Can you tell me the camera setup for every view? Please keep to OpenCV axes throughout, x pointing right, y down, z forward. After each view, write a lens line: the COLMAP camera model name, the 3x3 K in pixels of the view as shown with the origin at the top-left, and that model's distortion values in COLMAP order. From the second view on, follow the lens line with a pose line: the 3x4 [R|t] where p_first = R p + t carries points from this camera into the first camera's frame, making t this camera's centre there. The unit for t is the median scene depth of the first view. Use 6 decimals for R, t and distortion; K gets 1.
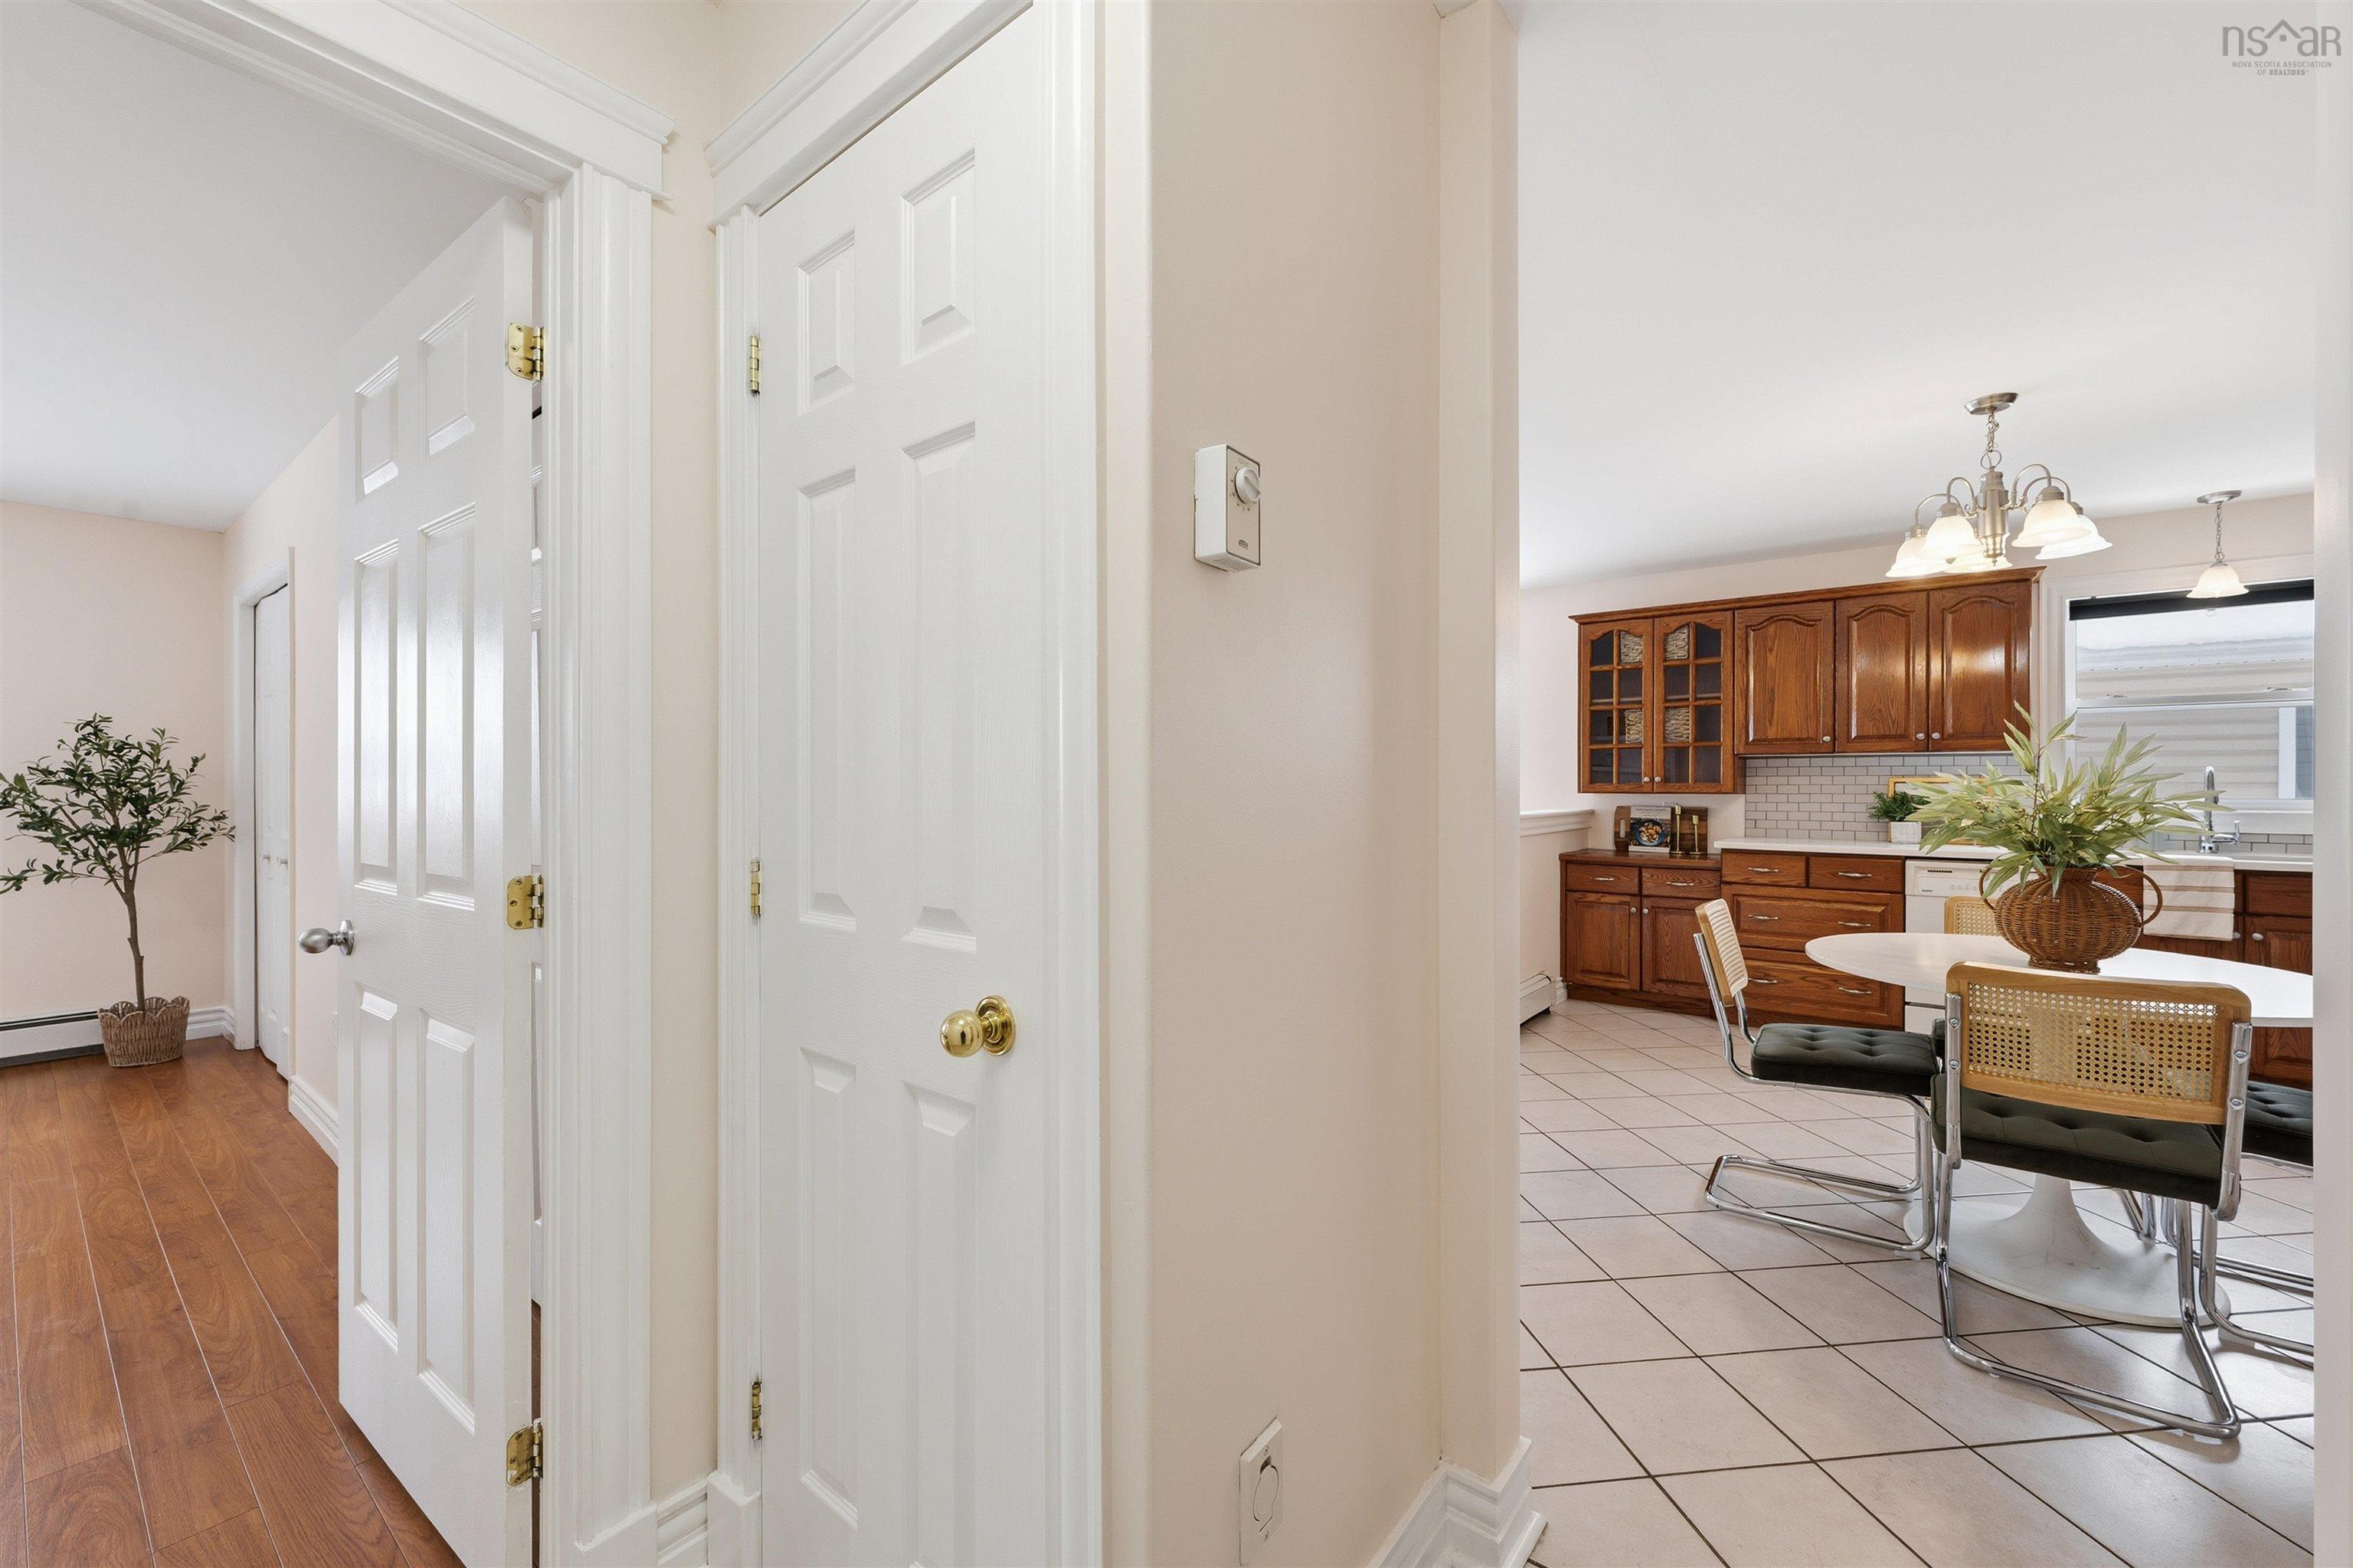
lens RADIAL K [[935.7, 0, 1165.8], [0, 935.7, 787.8], [0, 0, 1]] dist [-0.002882, 0.000301]
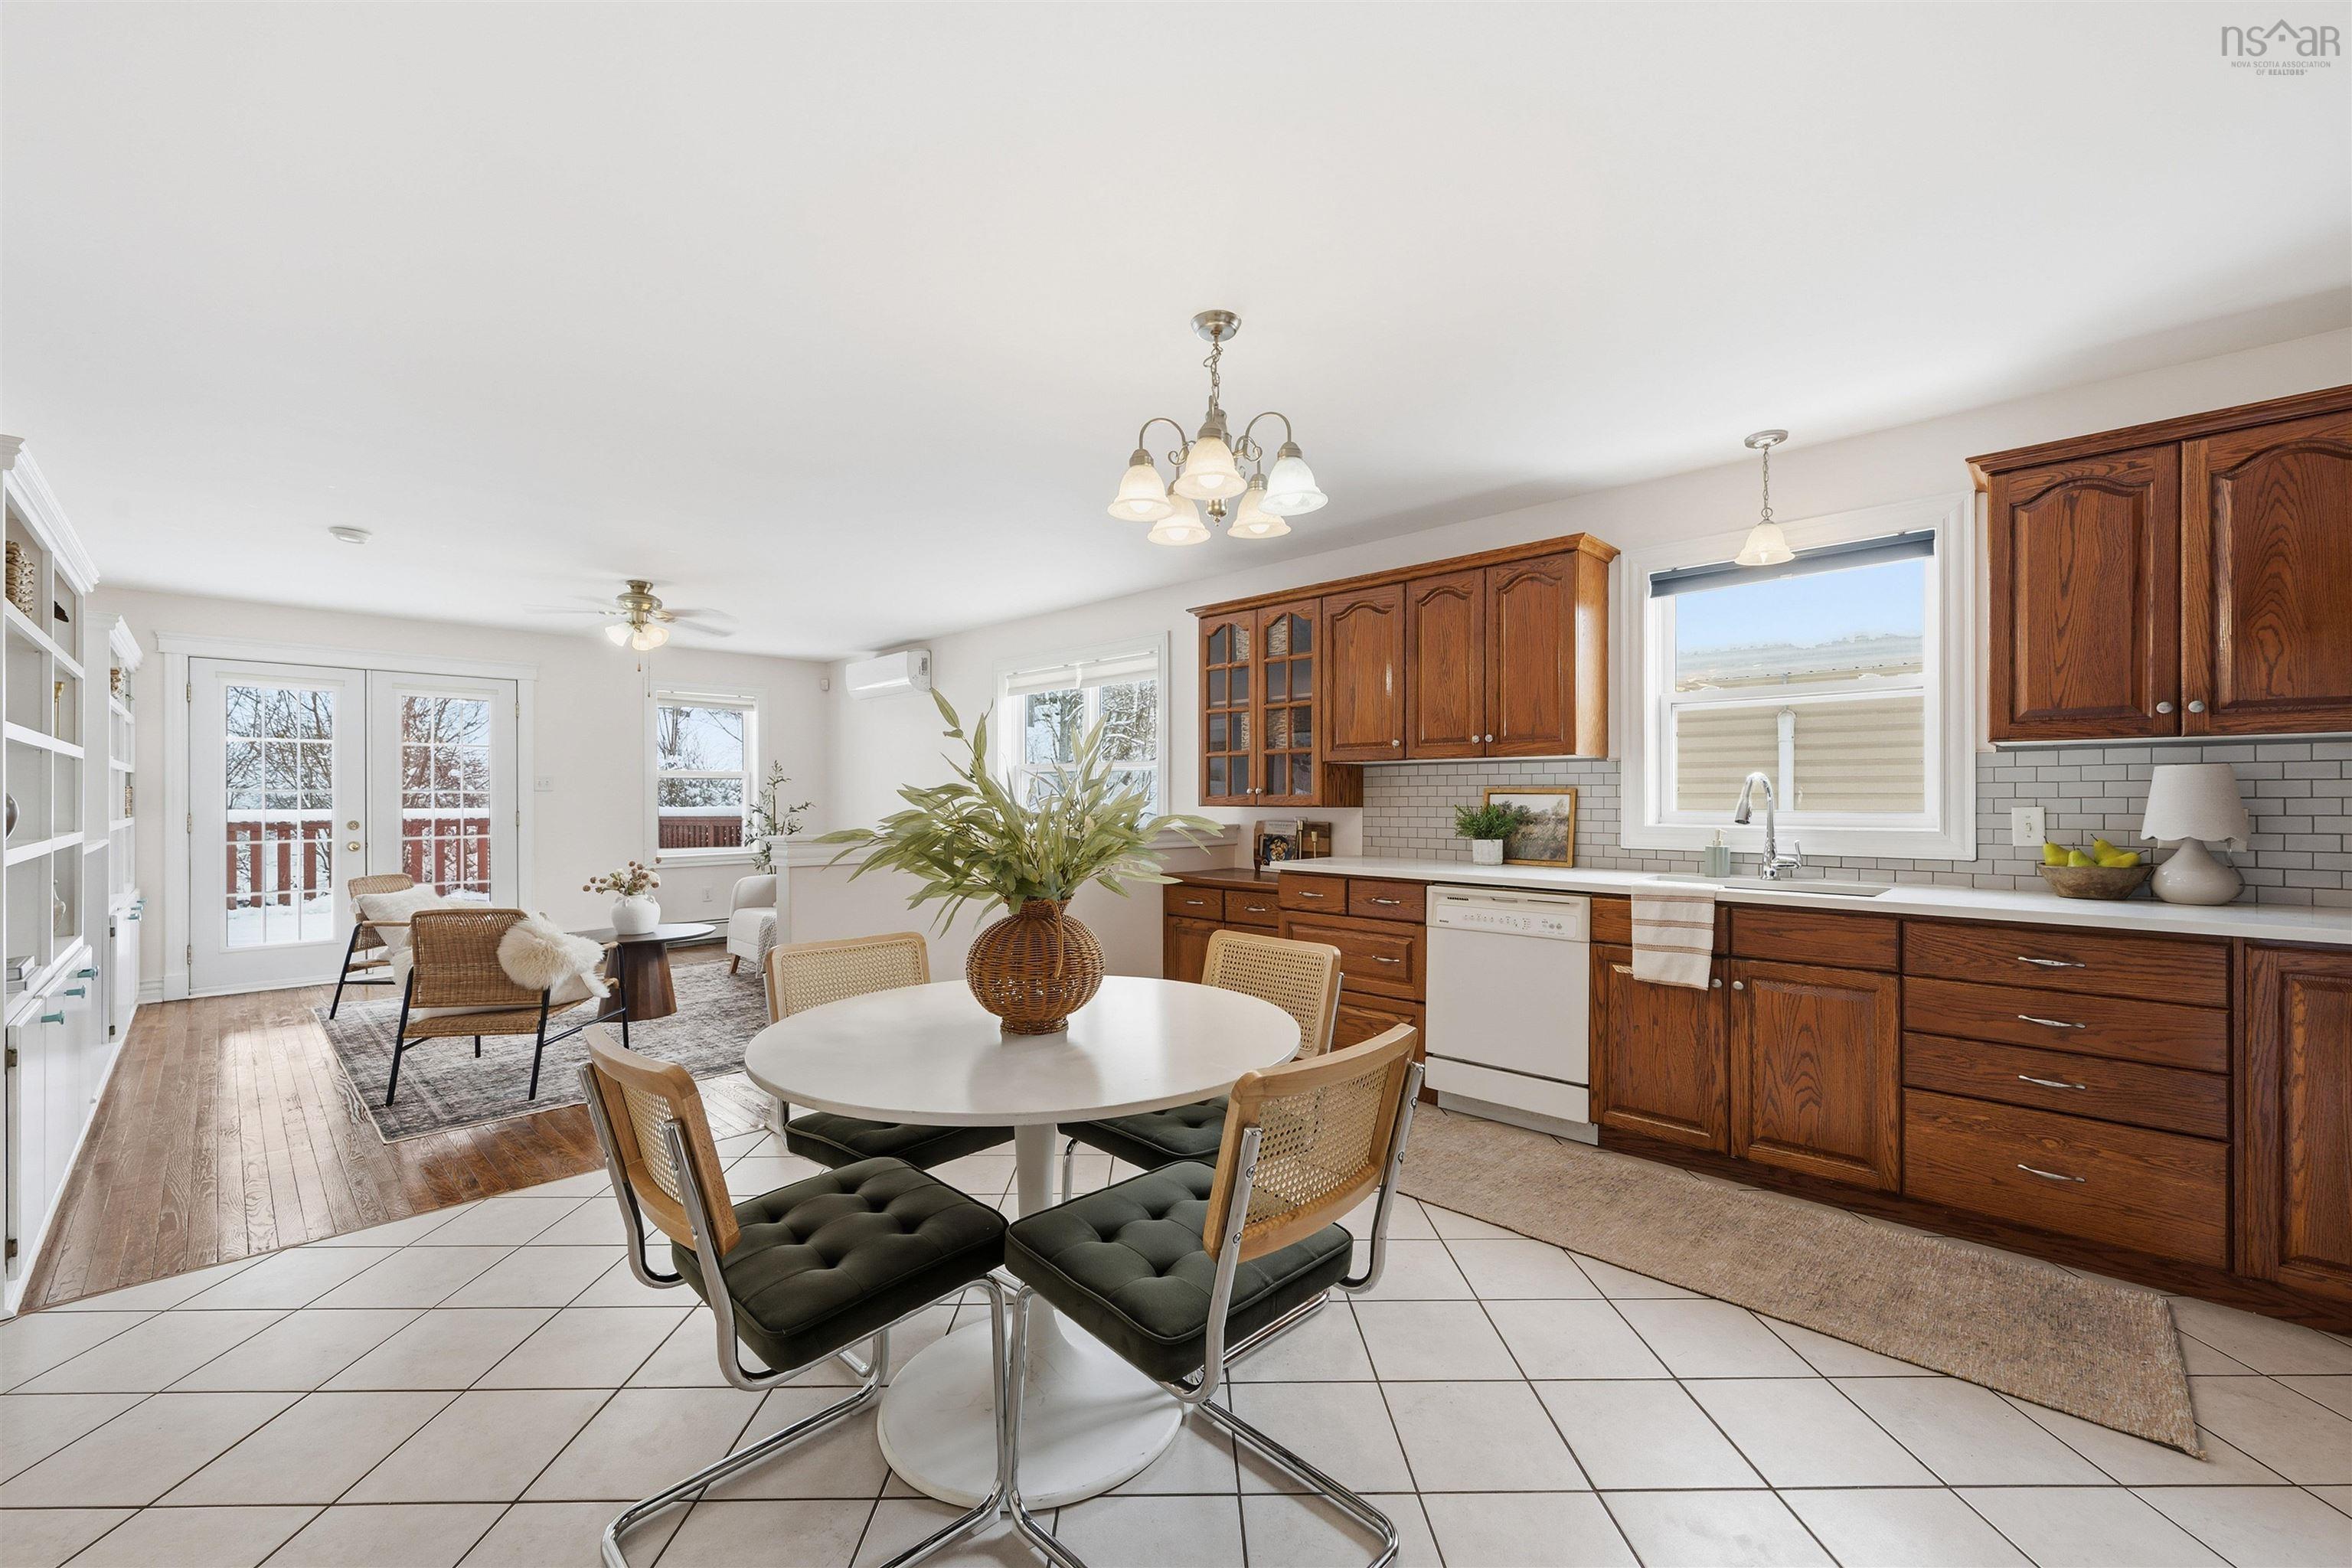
lens RADIAL K [[935.3, 0, 1189.1], [0, 935.3, 797.9], [0, 0, 1]] dist [-0.002882, 0.000301]
pose [[0.995014, -0.003557, -0.099674, 0.615794], [0.003341, 0.999992, -0.002328, -0.000264], [0.099681, 0.001984, 0.995017, 0.124318]]
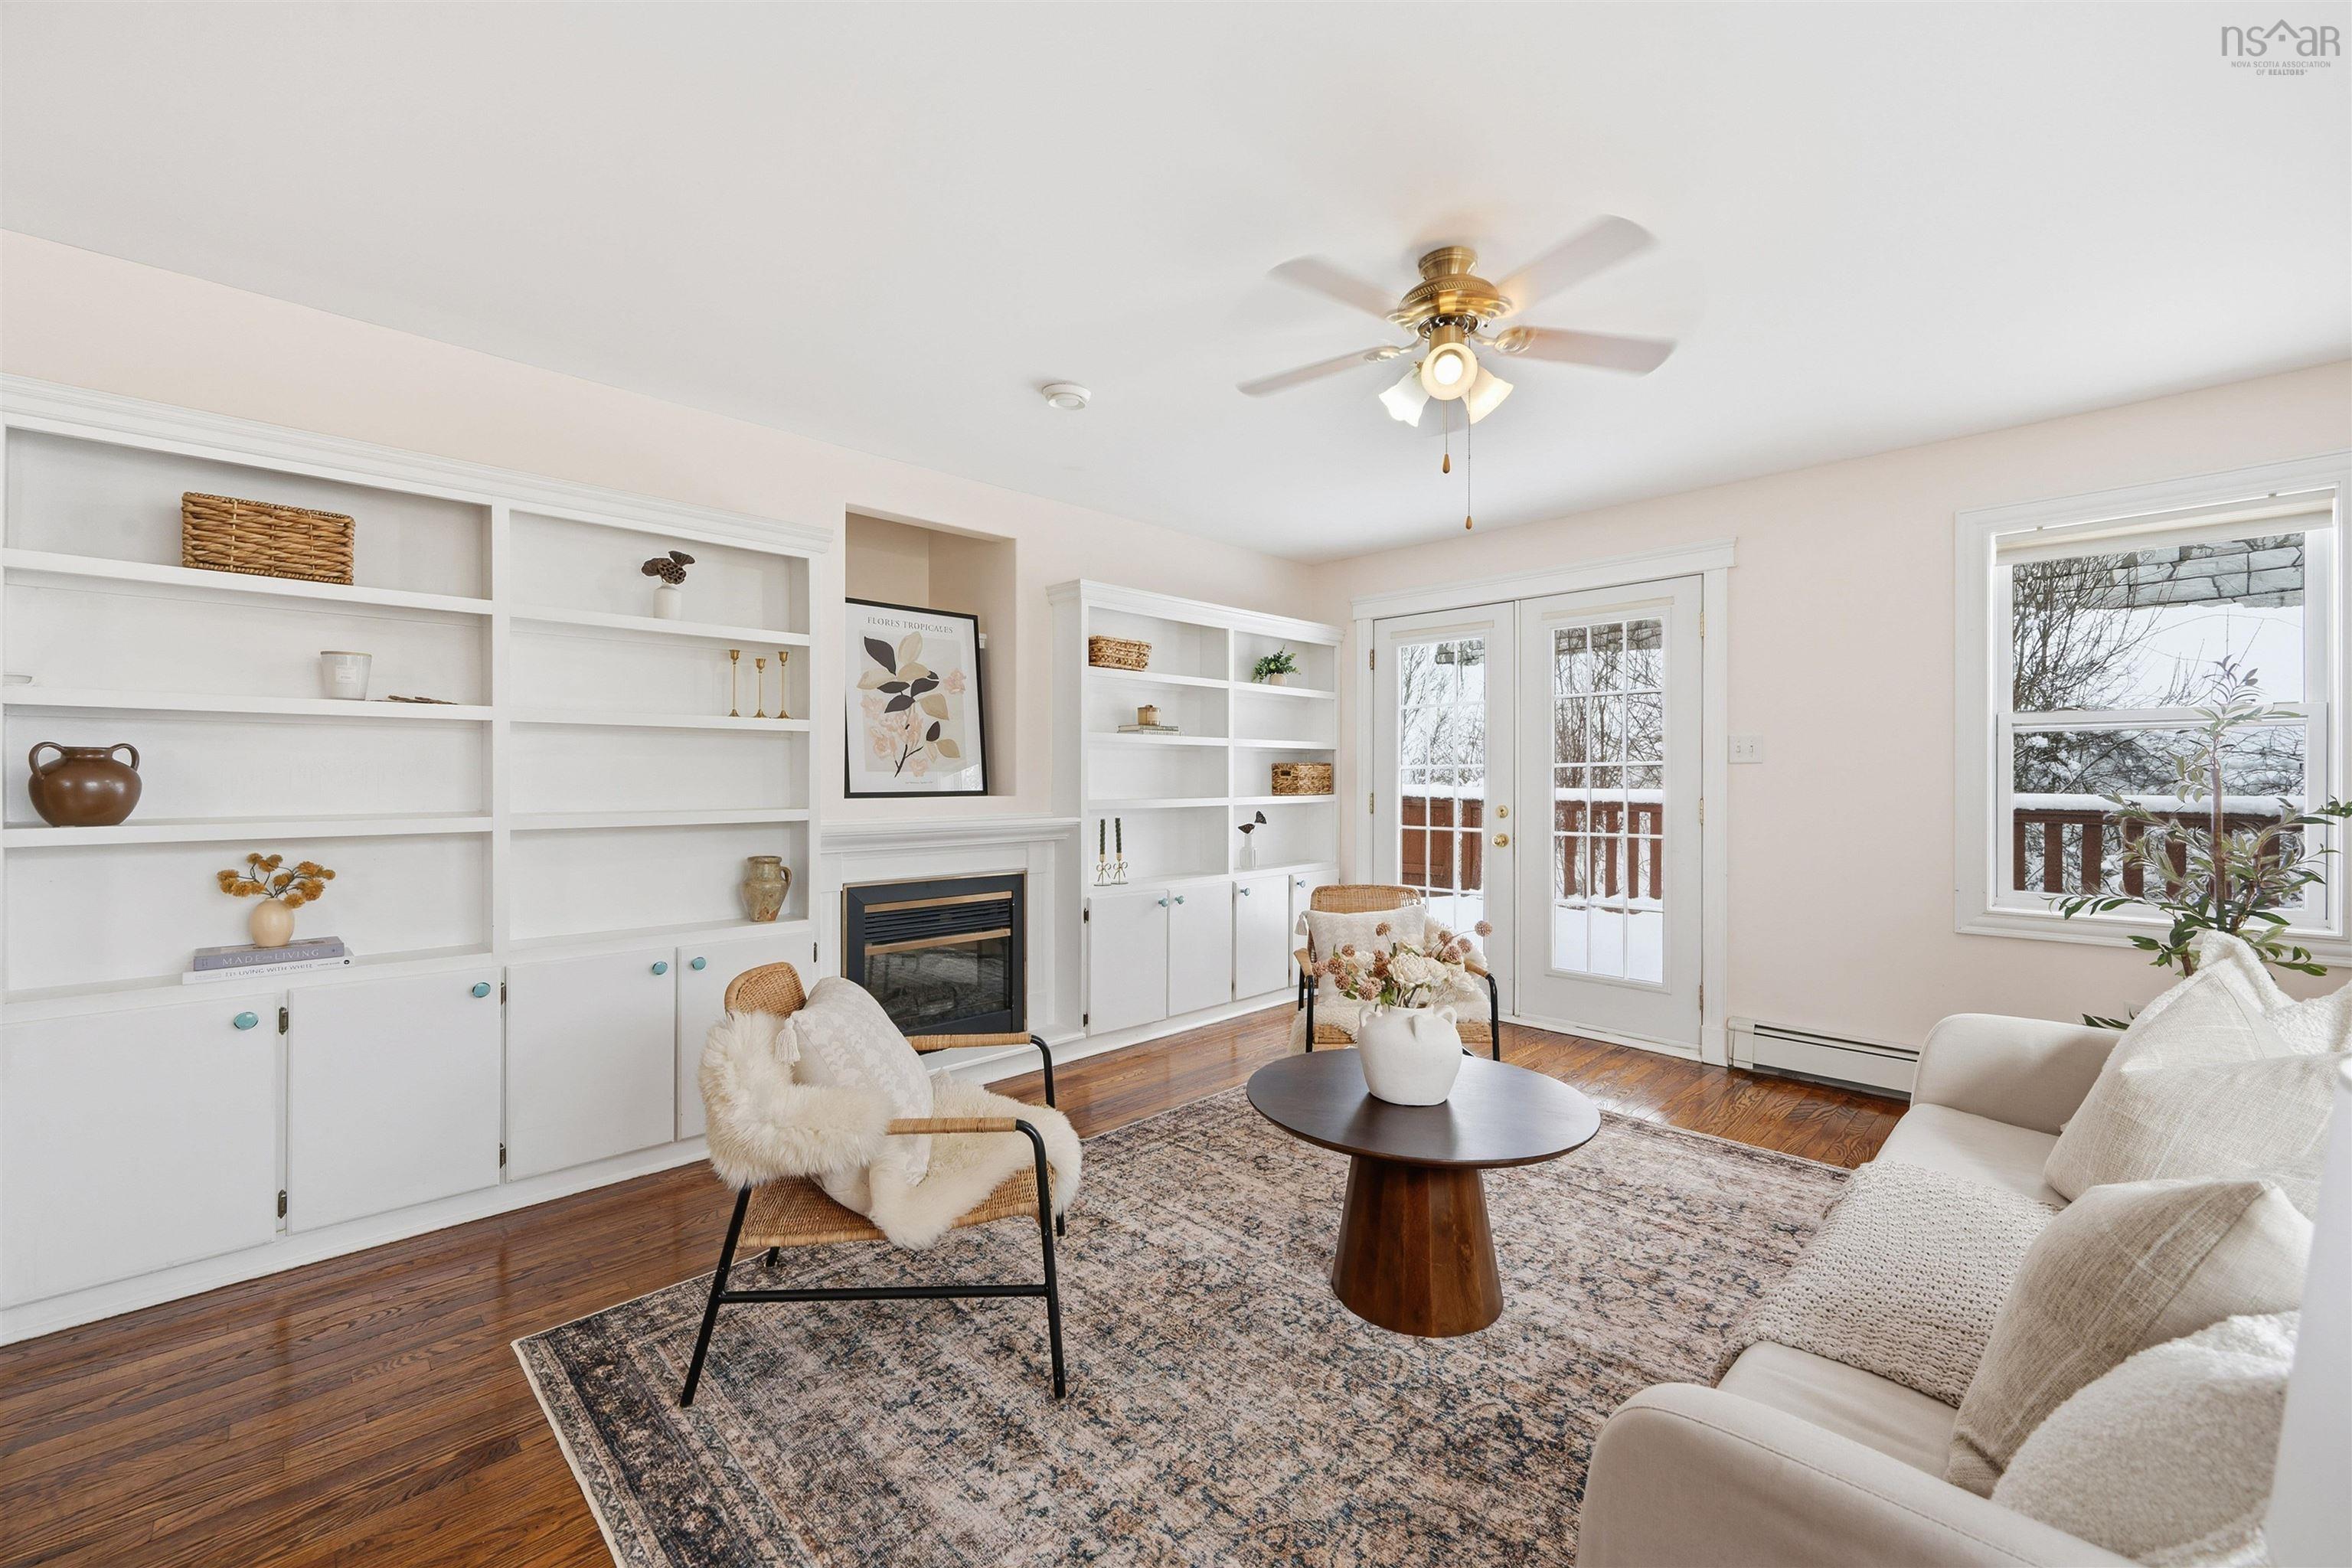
lens RADIAL K [[935.3, 0, 1186.6], [0, 935.3, 787.4], [0, 0, 1]] dist [-0.002882, 0.000301]
pose [[-0.116729, 0.009513, -0.993118, 0.315228], [-0.004569, 0.999938, 0.010115, -0.002114], [0.993153, 0.005718, -0.116678, 1.141567]]
